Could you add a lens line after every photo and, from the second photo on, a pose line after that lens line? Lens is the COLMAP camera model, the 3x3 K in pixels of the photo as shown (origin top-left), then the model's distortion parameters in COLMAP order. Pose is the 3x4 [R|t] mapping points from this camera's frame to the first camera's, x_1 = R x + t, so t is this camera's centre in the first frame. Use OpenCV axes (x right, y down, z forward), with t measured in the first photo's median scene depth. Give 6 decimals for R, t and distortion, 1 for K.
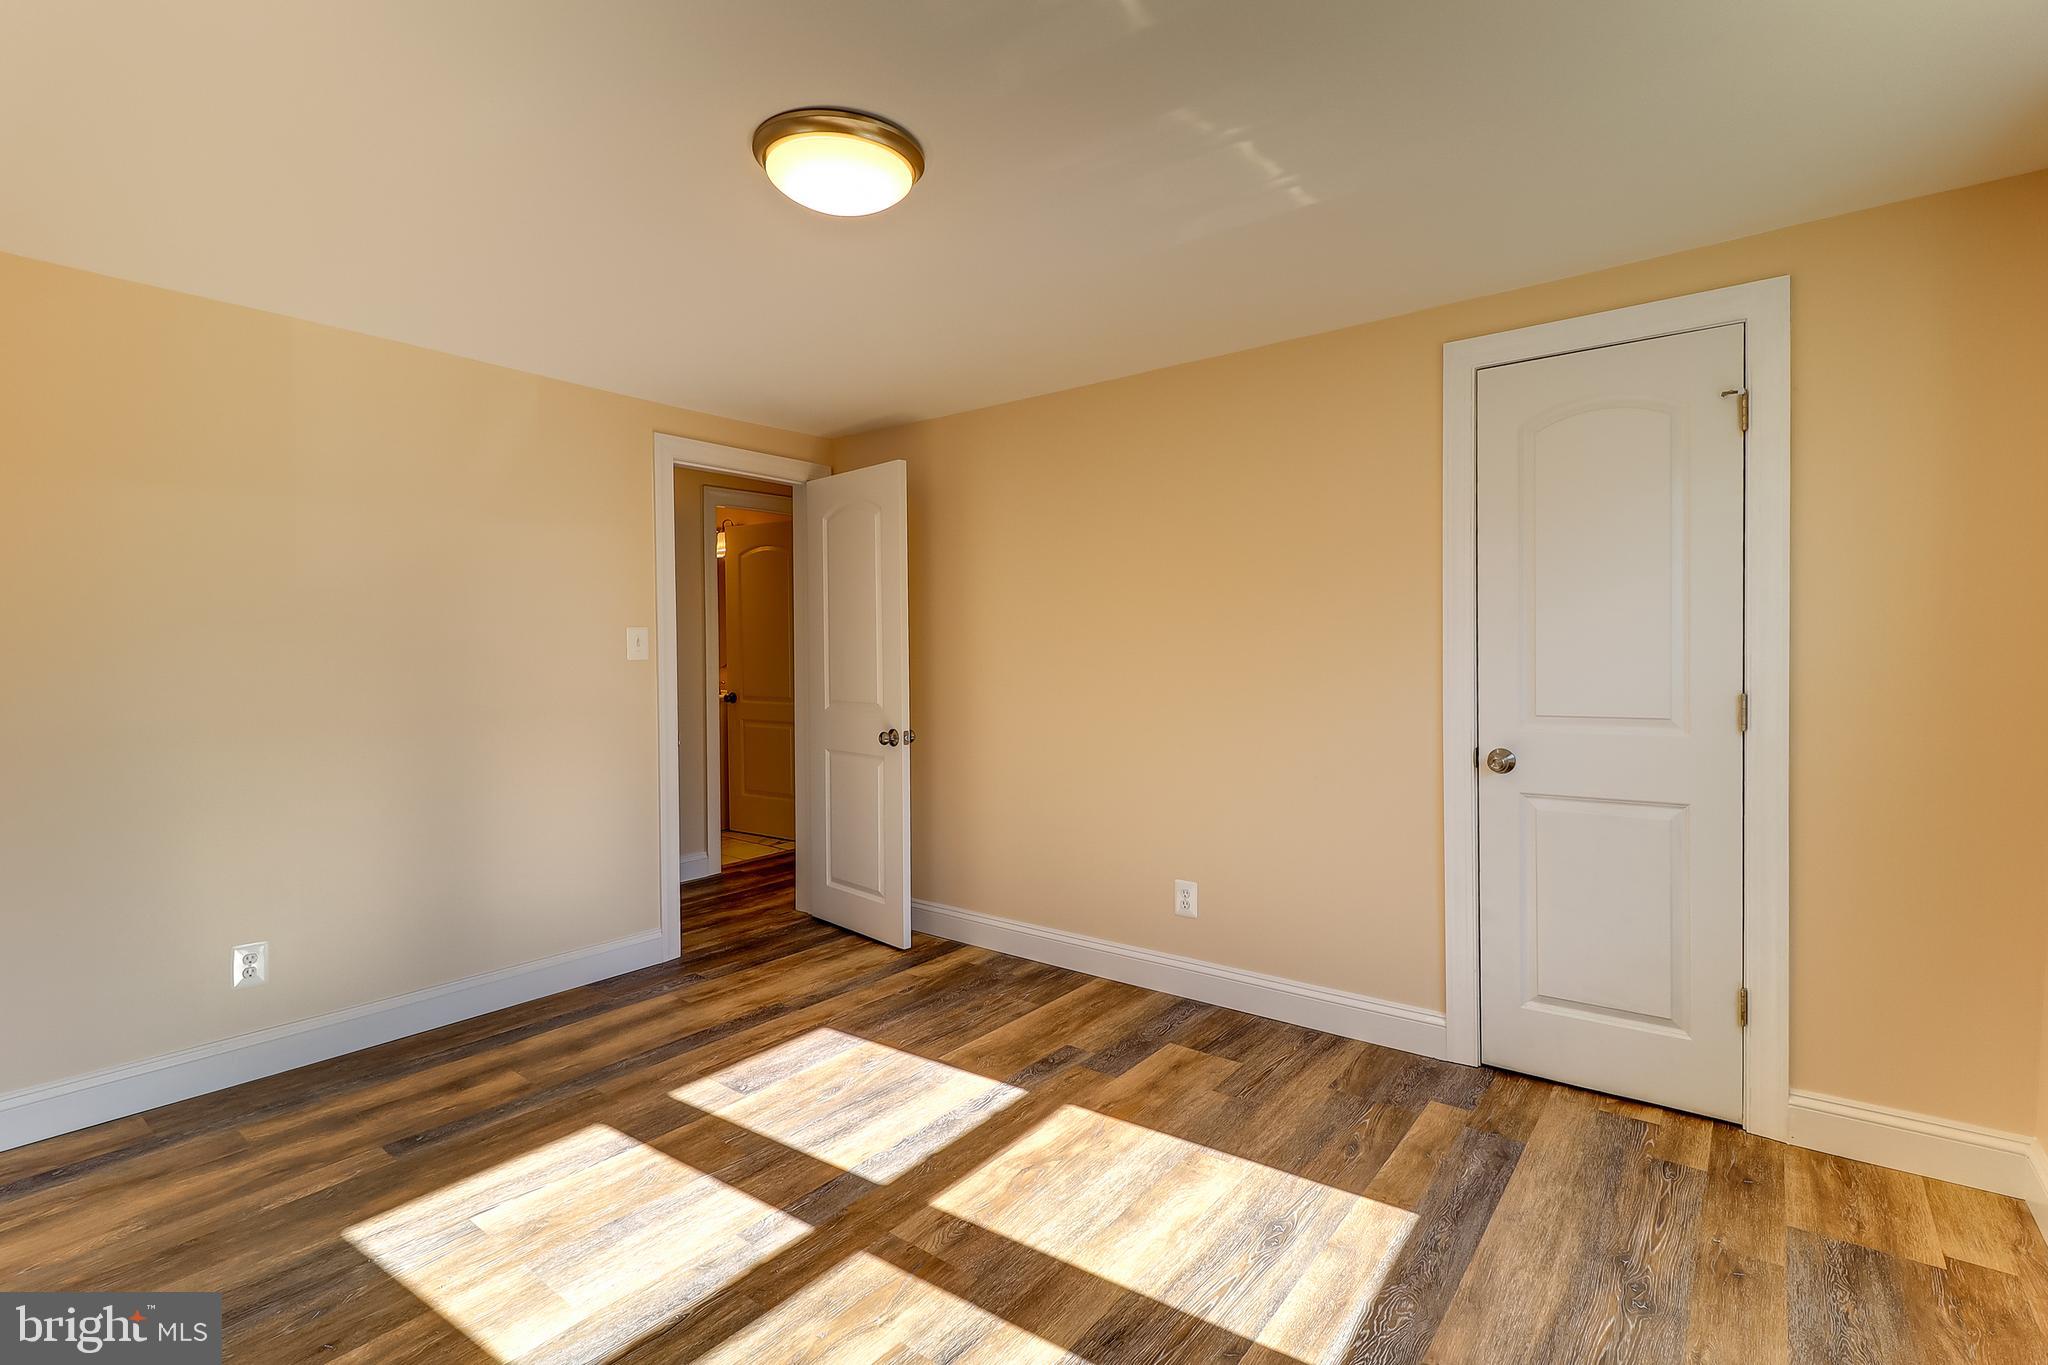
lens RADIAL K [[950.6, 0, 1024.0], [0, 950.6, 682.5], [0, 0, 1]] dist [0.016204, -0.014362]
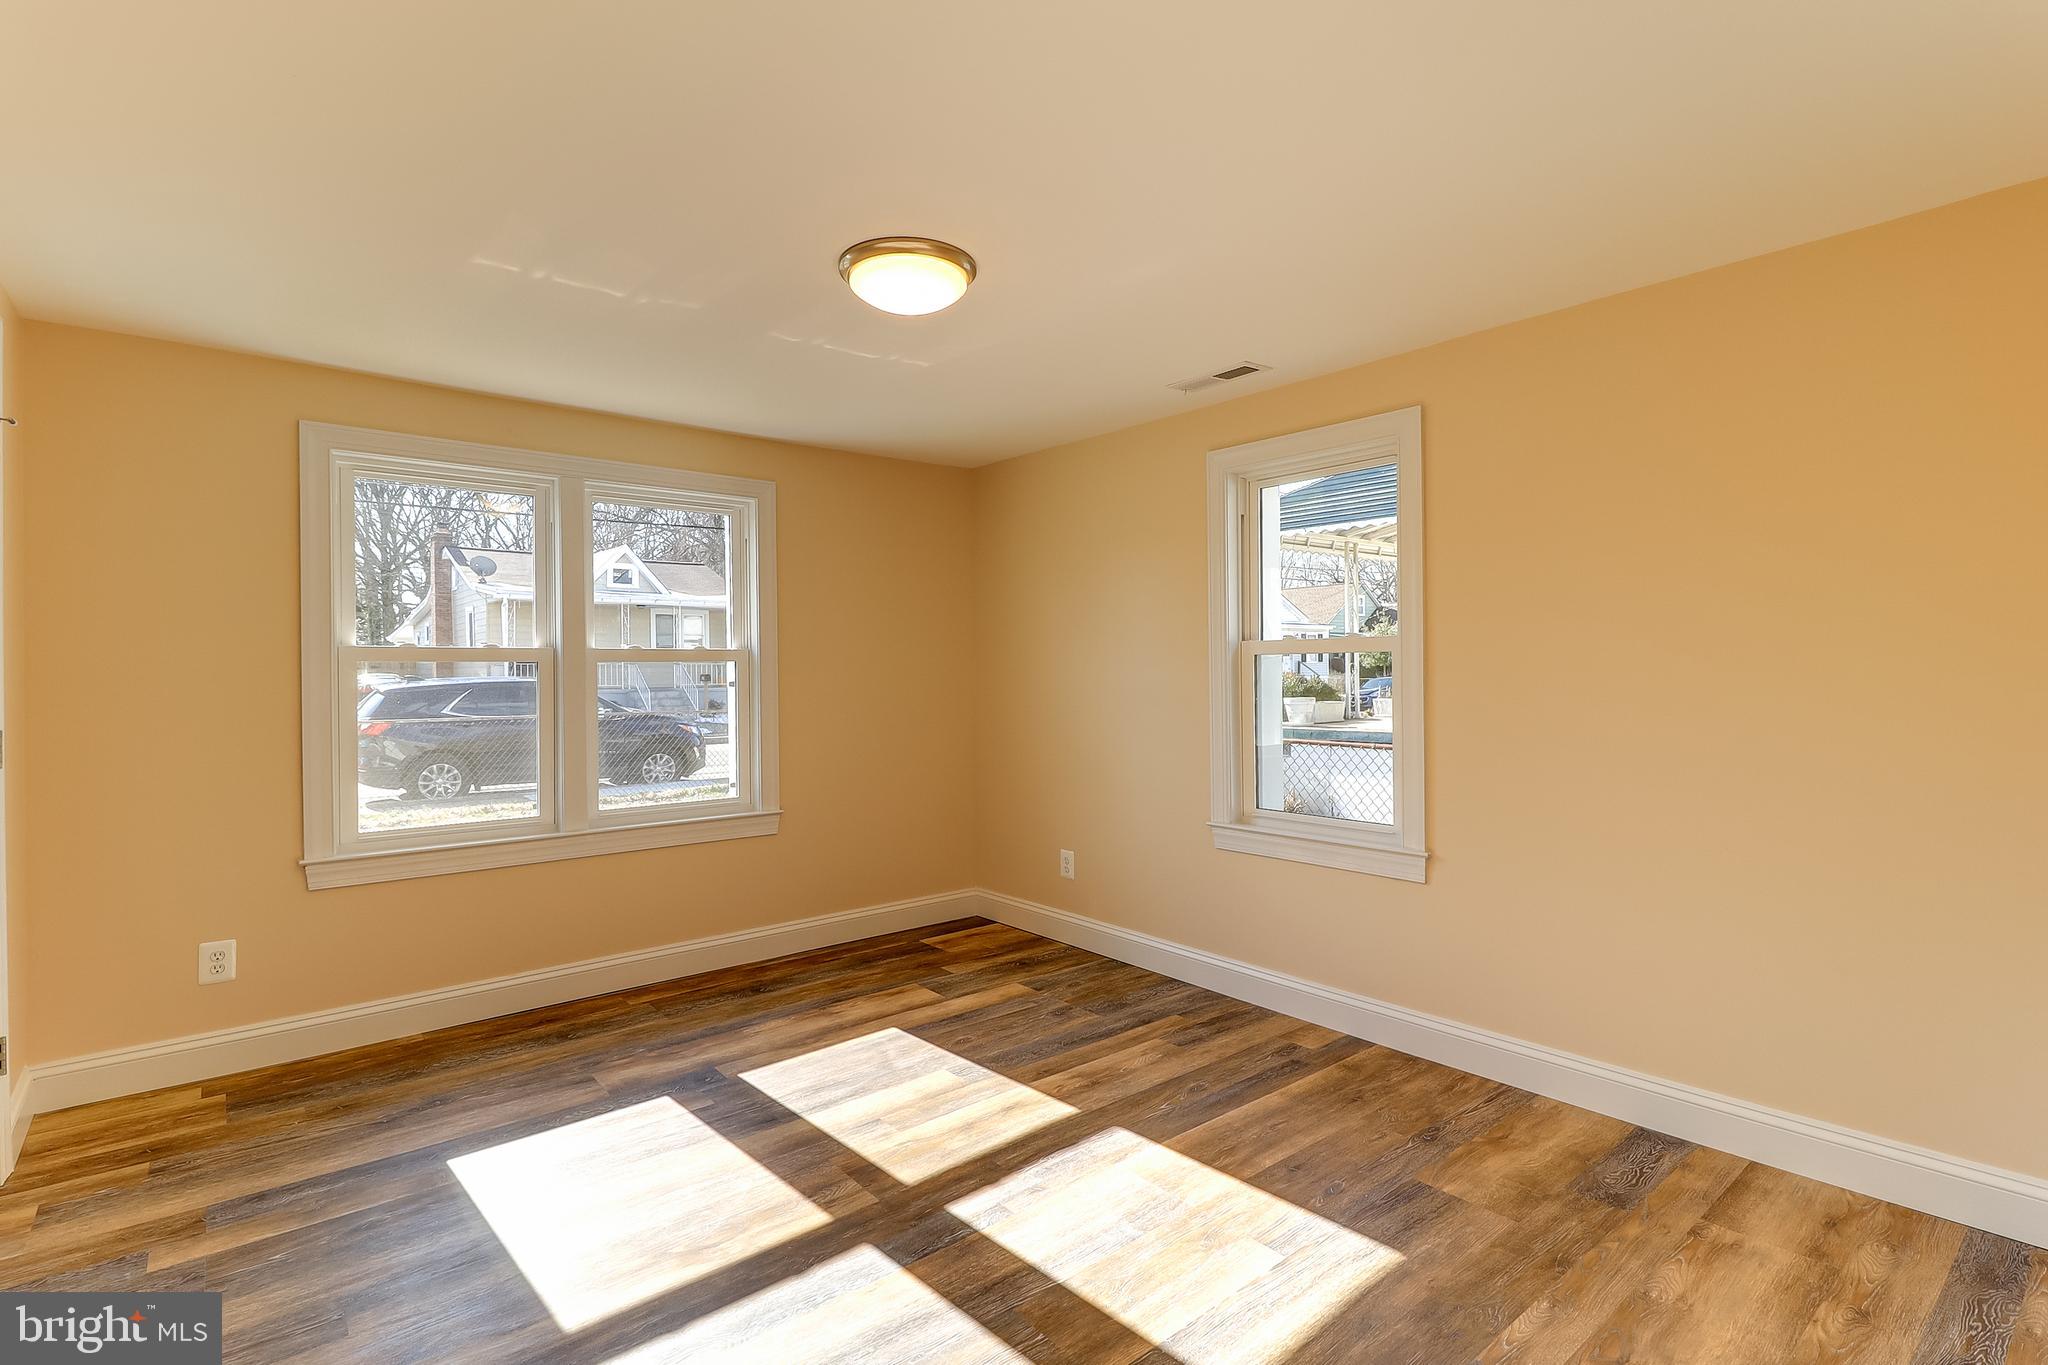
lens RADIAL K [[950.6, 0, 1024.0], [0, 950.6, 682.5], [0, 0, 1]] dist [0.016204, -0.014362]
pose [[-0.977078, 0.010104, 0.212643, -0.546322], [0.016506, 0.999462, 0.028353, -0.052831], [-0.212242, 0.031213, -0.976719, 2.029332]]
